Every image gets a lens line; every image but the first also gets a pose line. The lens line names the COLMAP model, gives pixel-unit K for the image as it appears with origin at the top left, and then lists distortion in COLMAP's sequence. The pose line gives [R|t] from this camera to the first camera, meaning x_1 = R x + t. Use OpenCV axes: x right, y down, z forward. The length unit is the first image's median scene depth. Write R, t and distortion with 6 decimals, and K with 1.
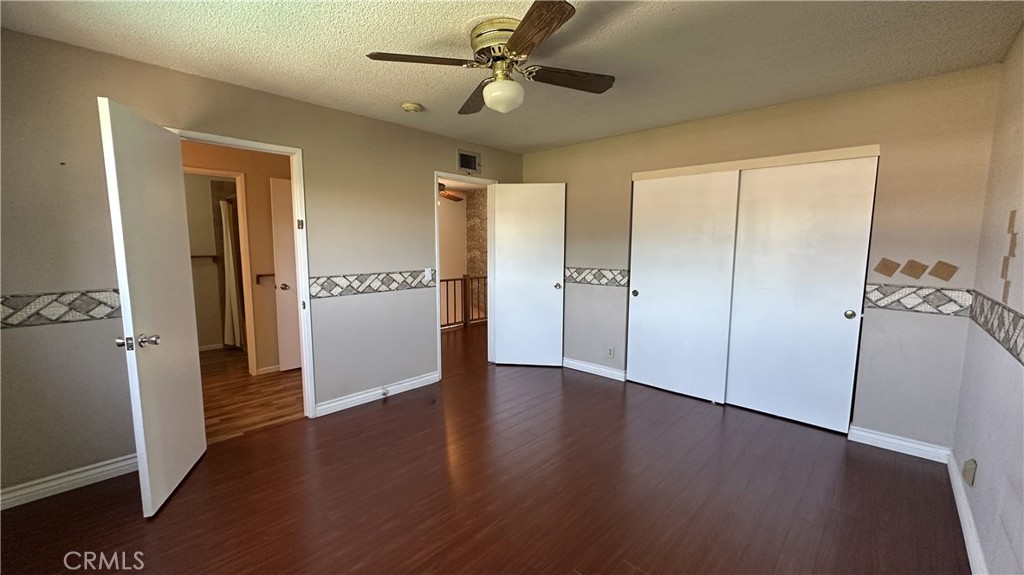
lens RADIAL K [[411.6, 0, 519.8], [0, 411.6, 291.4], [0, 0, 1]] dist [-0.003097, 0.000411]
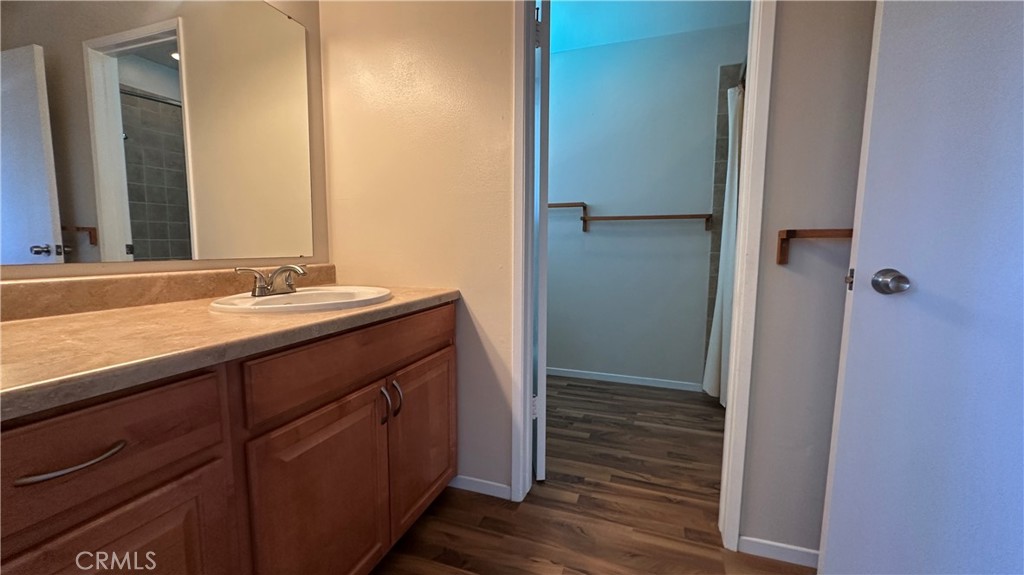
lens RADIAL K [[411.6, 0, 513.9], [0, 411.6, 289.4], [0, 0, 1]] dist [-0.003097, 0.000411]
pose [[0.402533, 0.097507, -0.910198, -0.442238], [-0.106682, 0.992532, 0.059147, 0.002104], [0.909168, 0.073293, 0.409929, 0.701500]]
